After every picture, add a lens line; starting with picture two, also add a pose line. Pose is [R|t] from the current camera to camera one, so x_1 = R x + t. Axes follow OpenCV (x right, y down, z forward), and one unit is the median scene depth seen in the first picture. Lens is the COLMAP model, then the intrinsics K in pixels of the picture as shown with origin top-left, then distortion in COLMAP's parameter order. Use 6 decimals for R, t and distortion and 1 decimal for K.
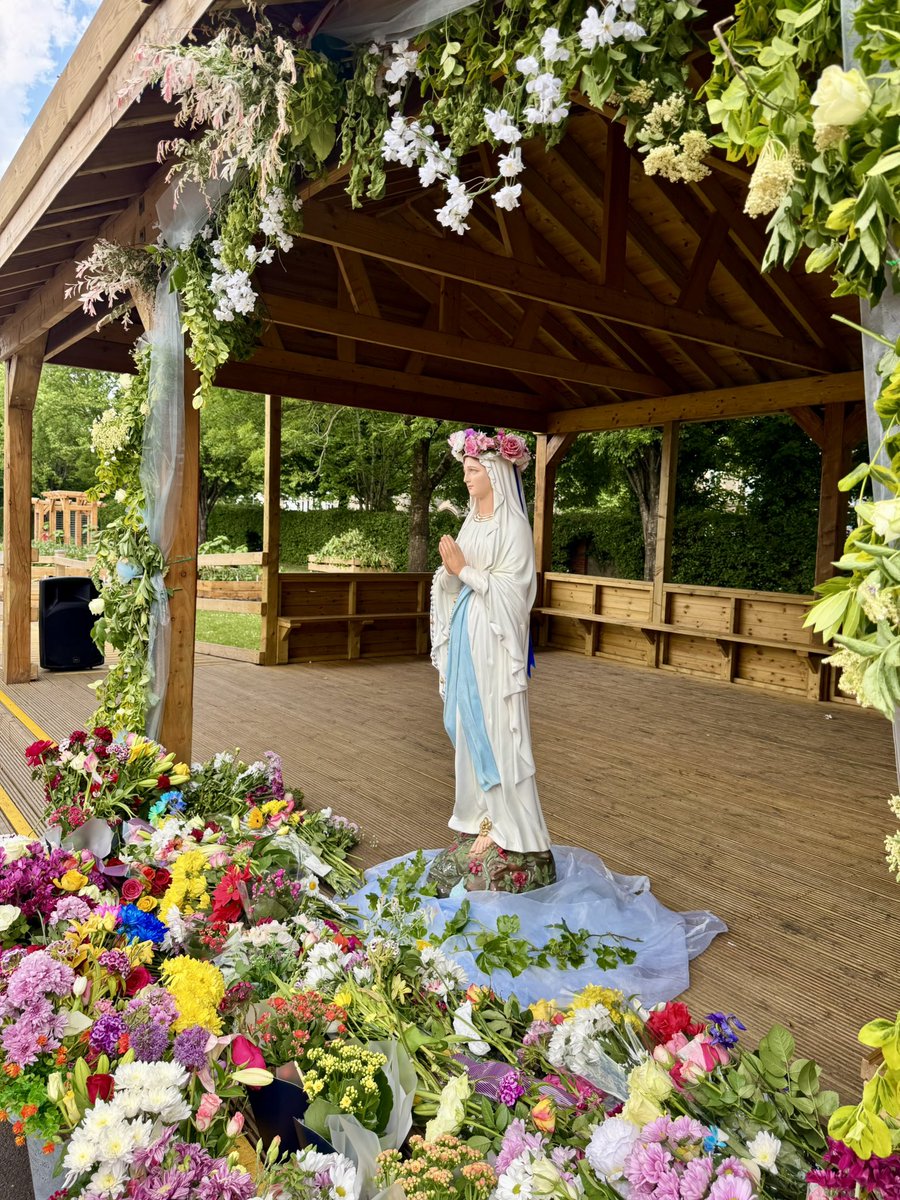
lens RADIAL K [[849.1, 0, 450.0], [0, 849.1, 600.0], [0, 0, 1]] dist [0.010552, -0.044802]
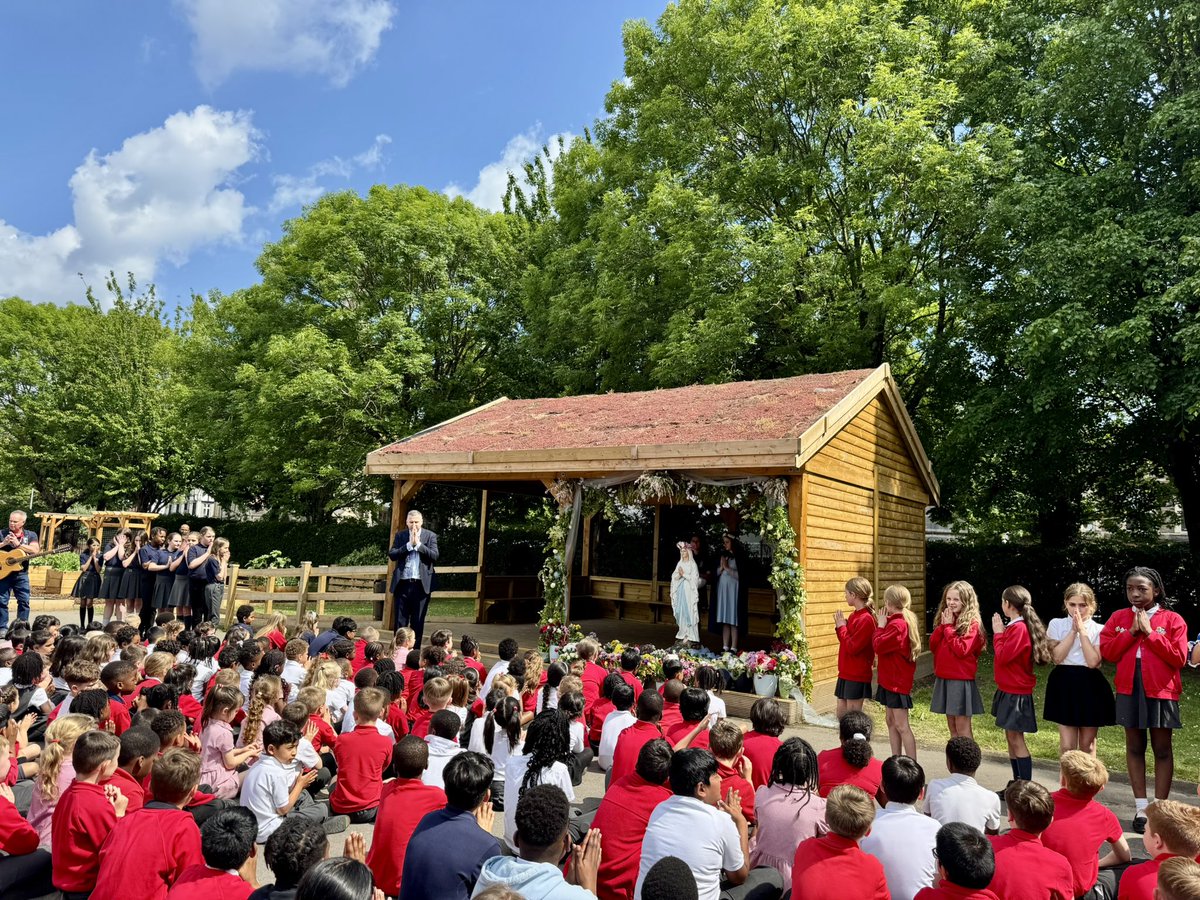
lens RADIAL K [[849.1, 0, 600.0], [0, 849.1, 450.0], [0, 0, 1]] dist [0.010552, -0.044802]
pose [[0.947074, 0.044551, 0.317908, -0.882894], [0.014047, 0.983623, -0.179689, 0.056408], [-0.320707, 0.174645, 0.930938, -1.486638]]
